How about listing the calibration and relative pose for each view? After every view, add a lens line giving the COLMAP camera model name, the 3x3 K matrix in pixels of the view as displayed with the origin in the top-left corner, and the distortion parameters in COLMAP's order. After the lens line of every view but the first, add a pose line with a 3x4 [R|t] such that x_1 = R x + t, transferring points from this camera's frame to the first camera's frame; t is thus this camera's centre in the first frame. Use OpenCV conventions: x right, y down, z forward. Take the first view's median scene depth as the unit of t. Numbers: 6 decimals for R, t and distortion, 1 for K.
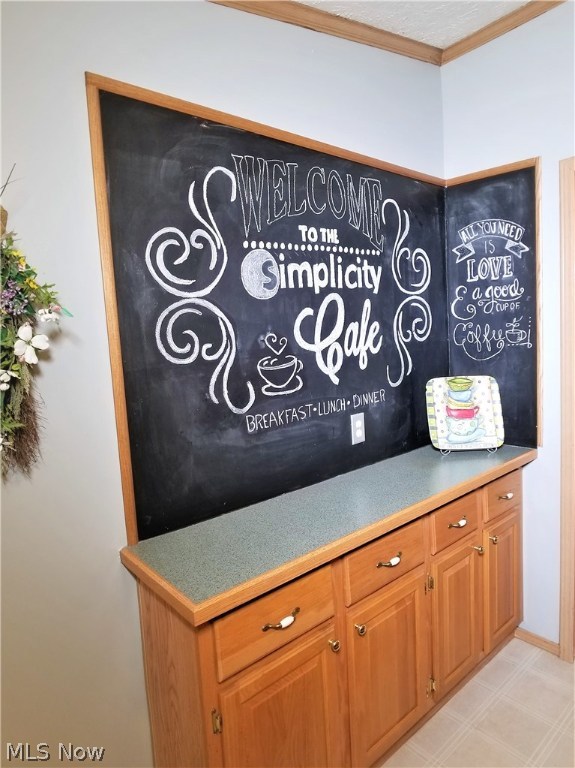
lens RADIAL K [[460.1, 0, 283.7], [0, 460.1, 382.9], [0, 0, 1]] dist [0.005371, -0.007640]
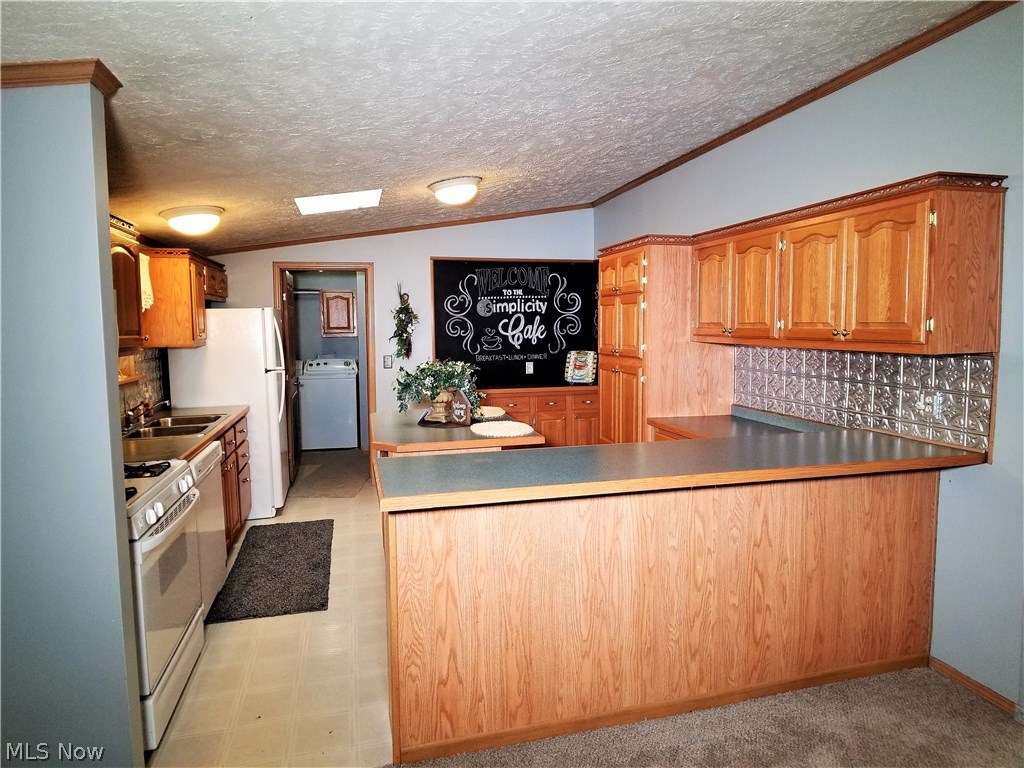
lens RADIAL K [[613.4, 0, 512.9], [0, 613.4, 378.4], [0, 0, 1]] dist [0.005371, -0.007640]
pose [[0.909166, 0.084942, -0.407678, 1.355051], [-0.087320, 0.996098, 0.012809, 0.114463], [0.407175, 0.023953, 0.913036, -1.933143]]
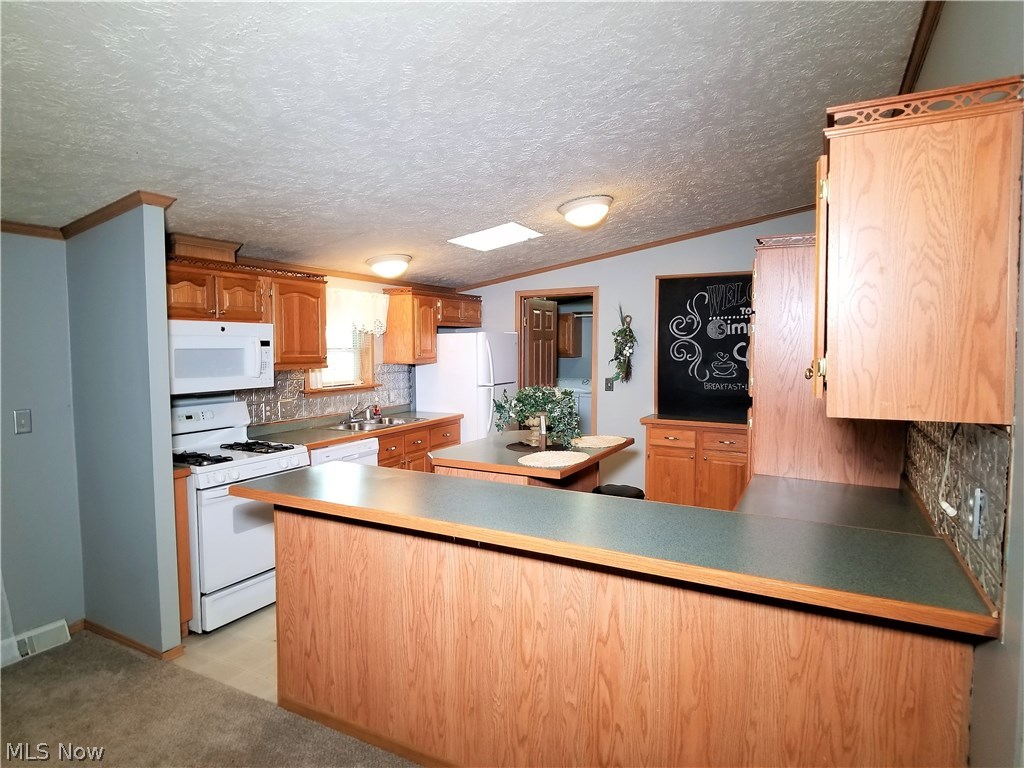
lens RADIAL K [[613.4, 0, 479.4], [0, 613.4, 390.5], [0, 0, 1]] dist [0.005371, -0.007640]
pose [[0.362023, 0.126152, -0.923593, 2.097569], [-0.120322, 0.988836, 0.087900, -0.028770], [0.924371, 0.079307, 0.373161, -1.164696]]
